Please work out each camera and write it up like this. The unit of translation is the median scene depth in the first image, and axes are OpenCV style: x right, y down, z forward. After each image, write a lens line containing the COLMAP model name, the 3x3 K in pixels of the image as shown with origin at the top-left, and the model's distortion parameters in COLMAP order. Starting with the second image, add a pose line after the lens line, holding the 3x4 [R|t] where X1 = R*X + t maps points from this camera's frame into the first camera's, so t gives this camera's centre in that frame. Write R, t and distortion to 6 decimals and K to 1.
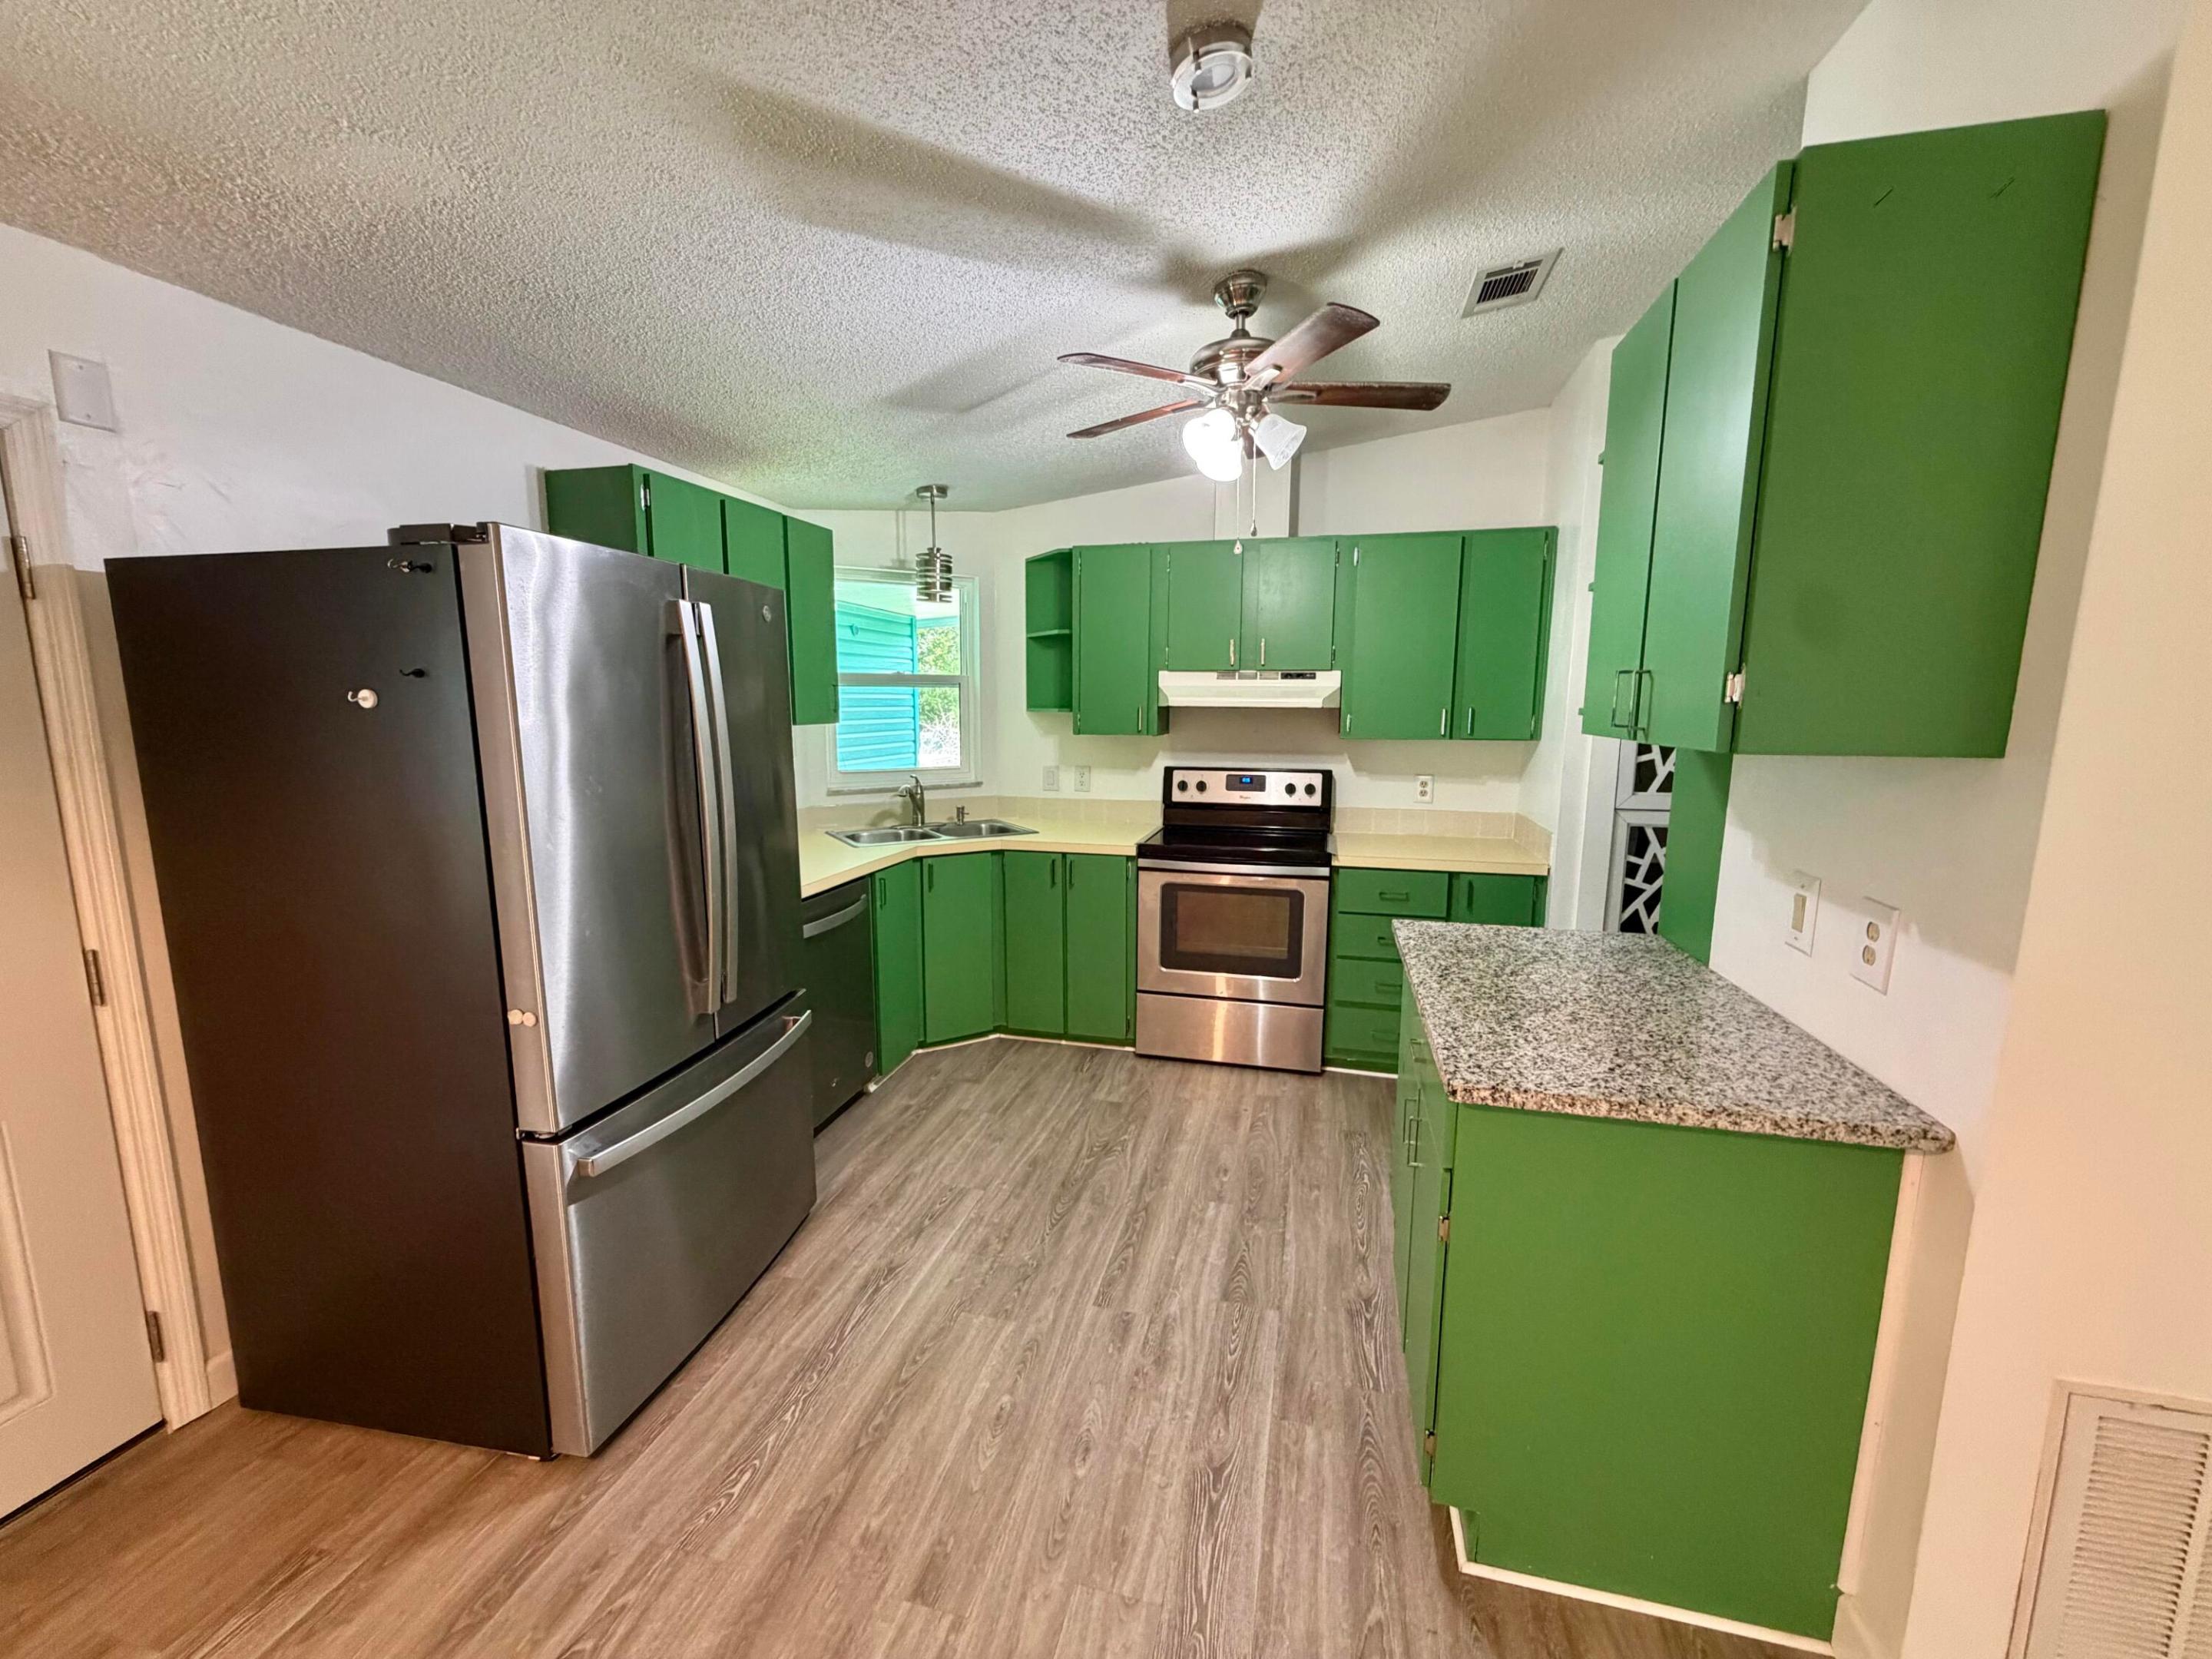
lens RADIAL K [[882.1, 0, 1096.8], [0, 882.1, 831.2], [0, 0, 1]] dist [0.000205, -0.000387]
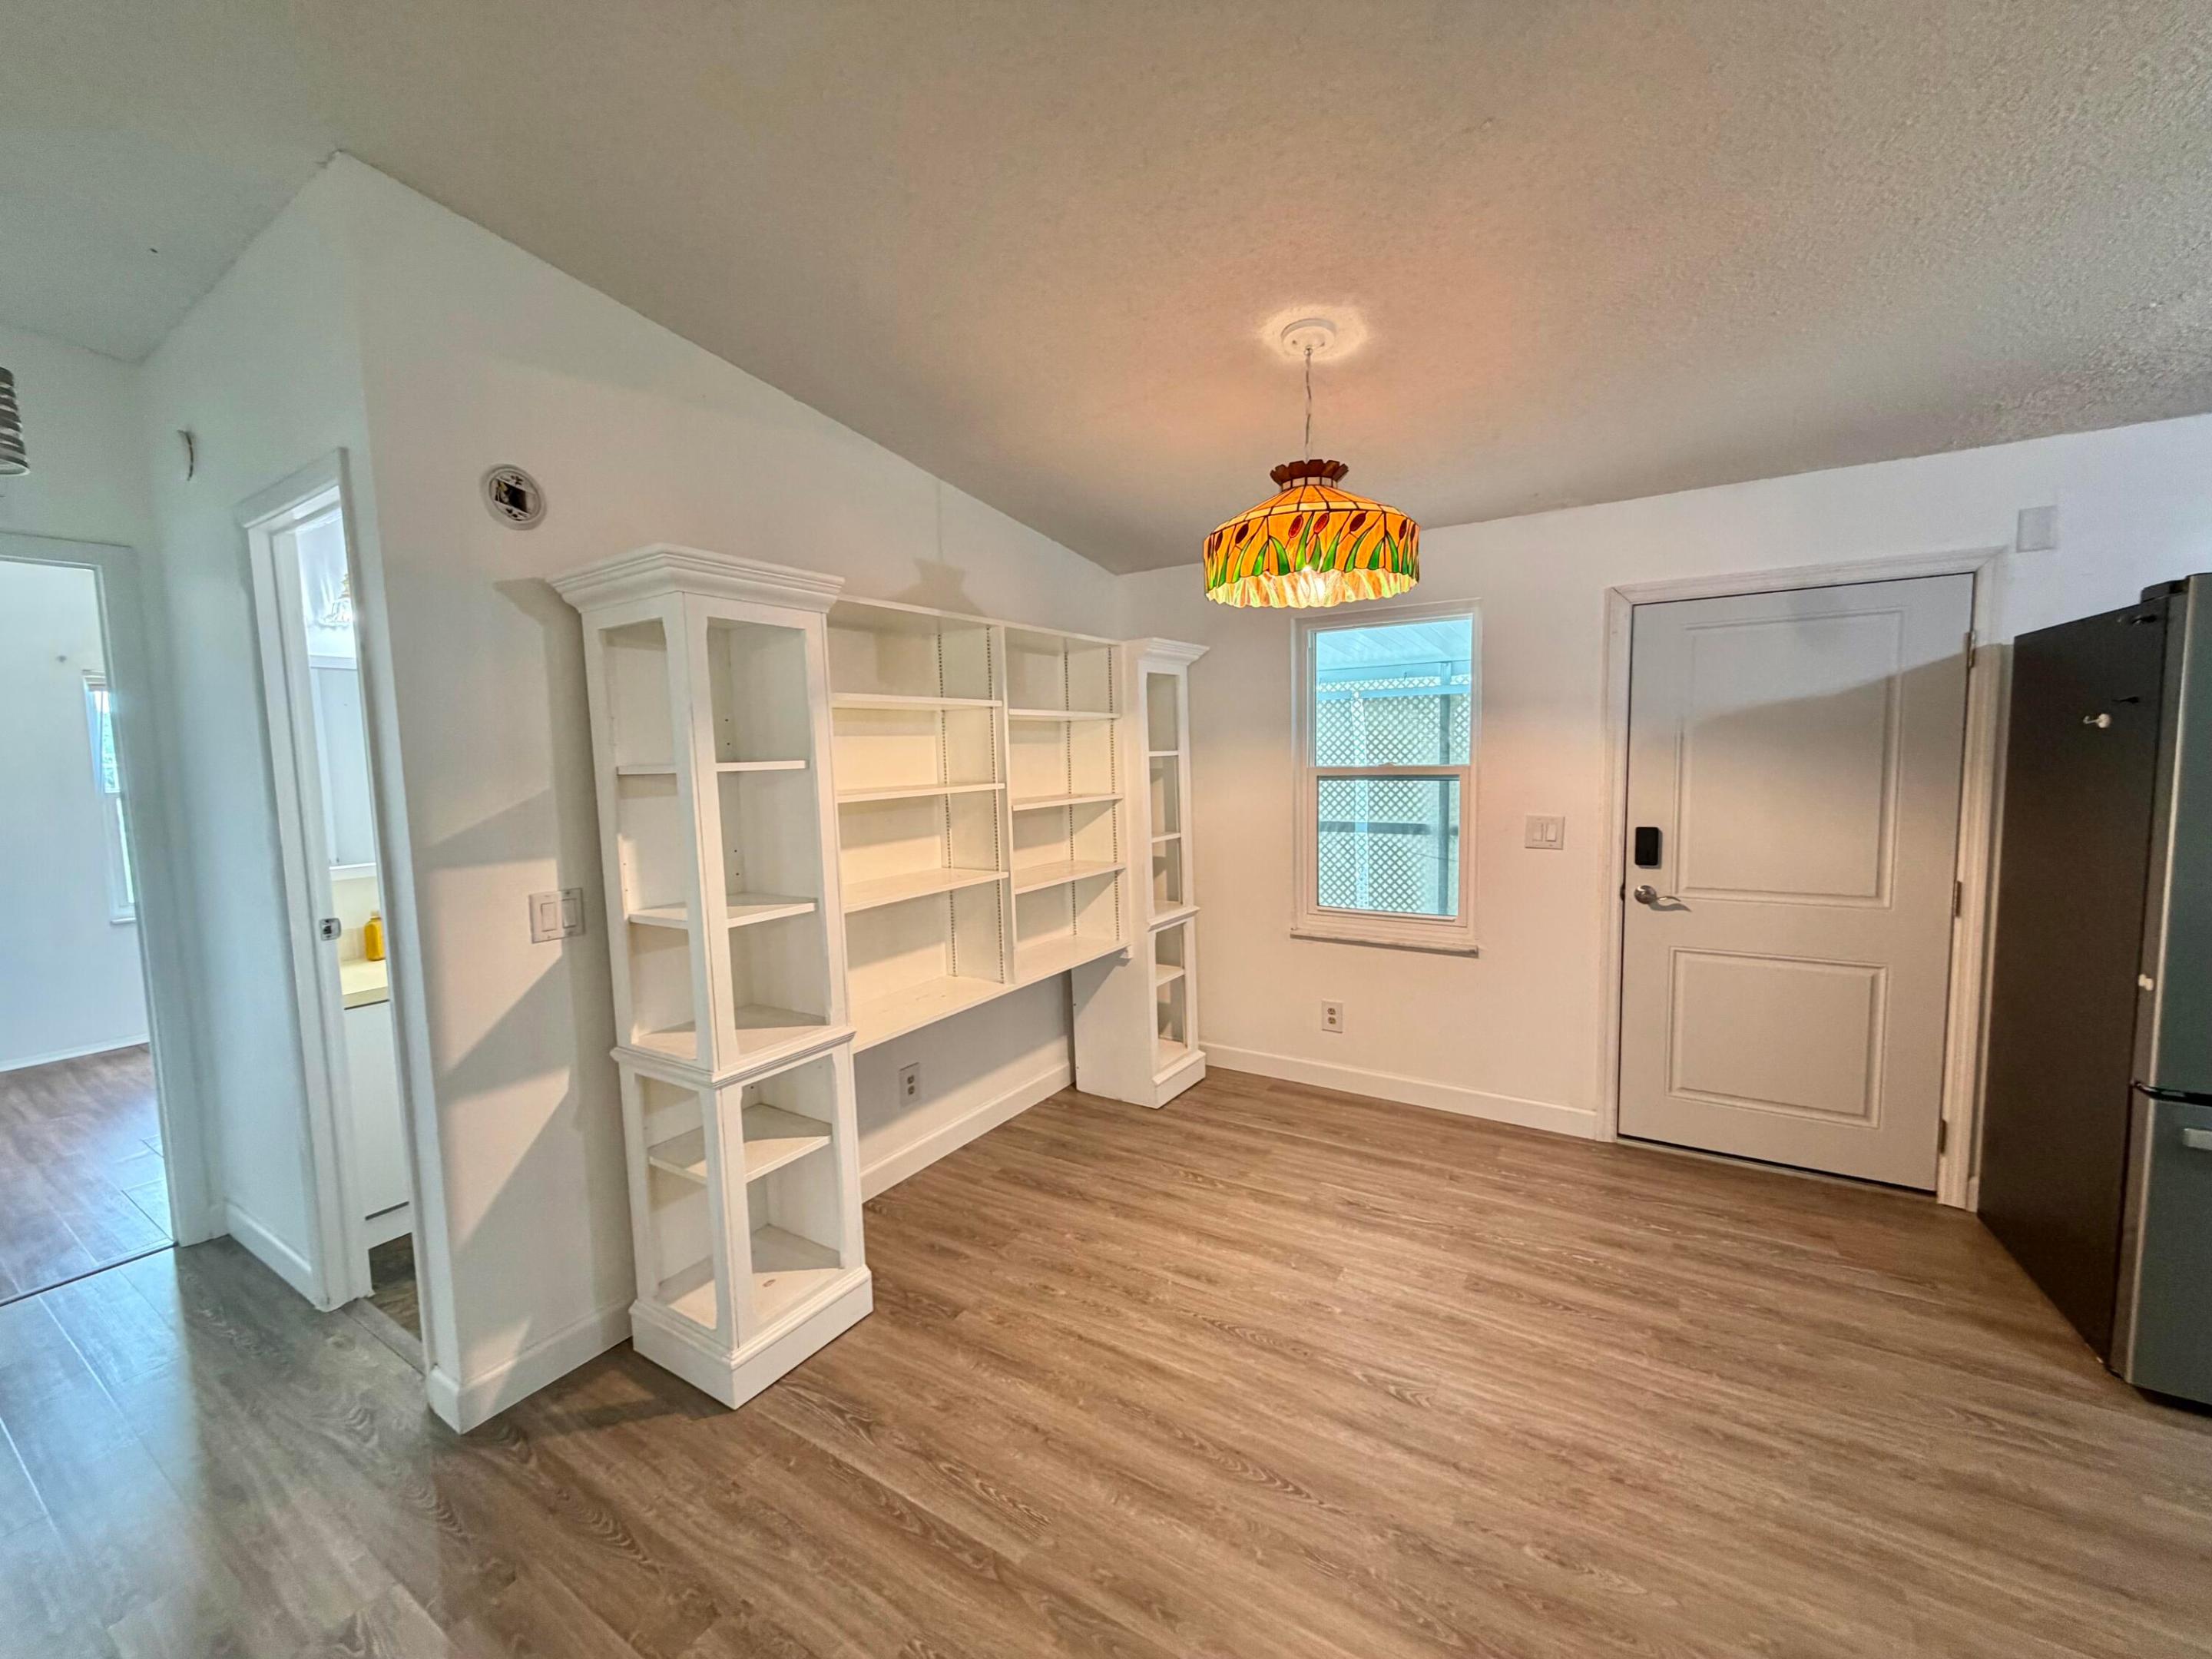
lens RADIAL K [[882.1, 0, 1096.8], [0, 882.1, 831.2], [0, 0, 1]] dist [0.000205, -0.000387]
pose [[-0.312131, 0.086956, -0.946051, 0.661669], [-0.115299, 0.984975, 0.128574, 0.014011], [0.943017, 0.149211, -0.297415, -0.015677]]
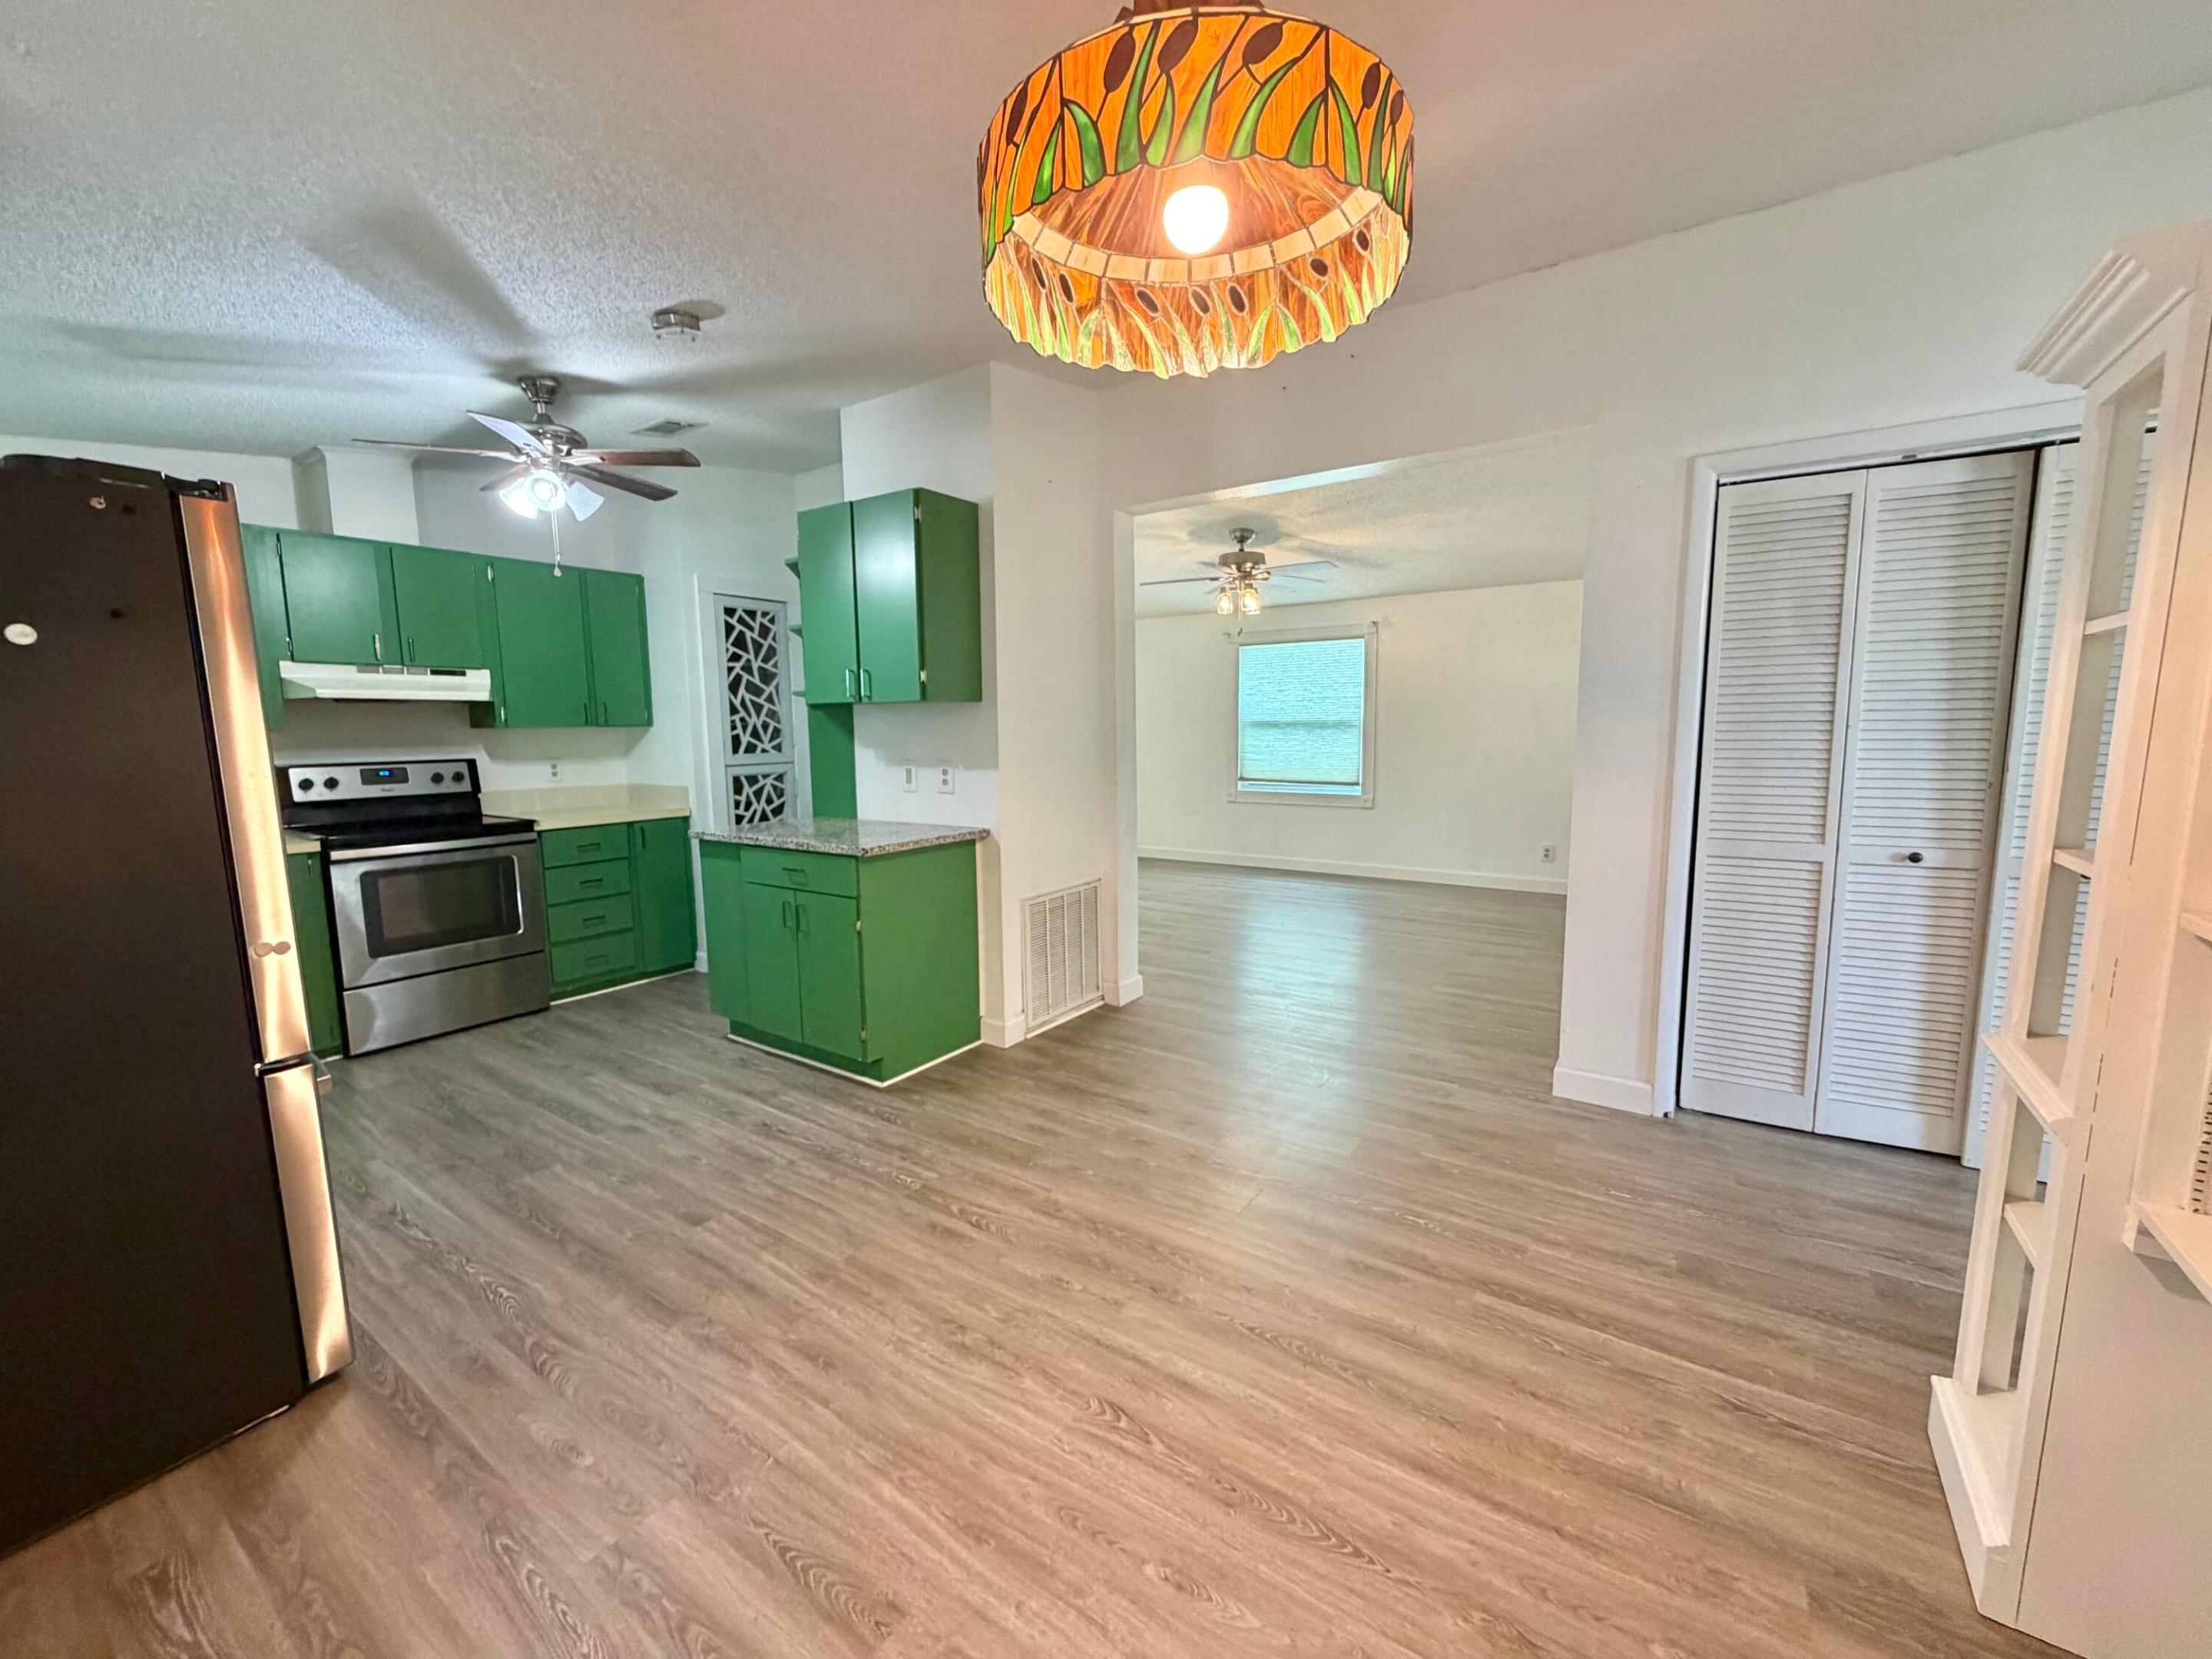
lens RADIAL K [[882.1, 0, 1096.8], [0, 882.1, 831.2], [0, 0, 1]] dist [0.000205, -0.000387]
pose [[0.349067, -0.122167, 0.929100, -0.921161], [0.149476, 0.986030, 0.073494, 0.103600], [-0.925099, 0.113224, 0.362452, -0.227402]]
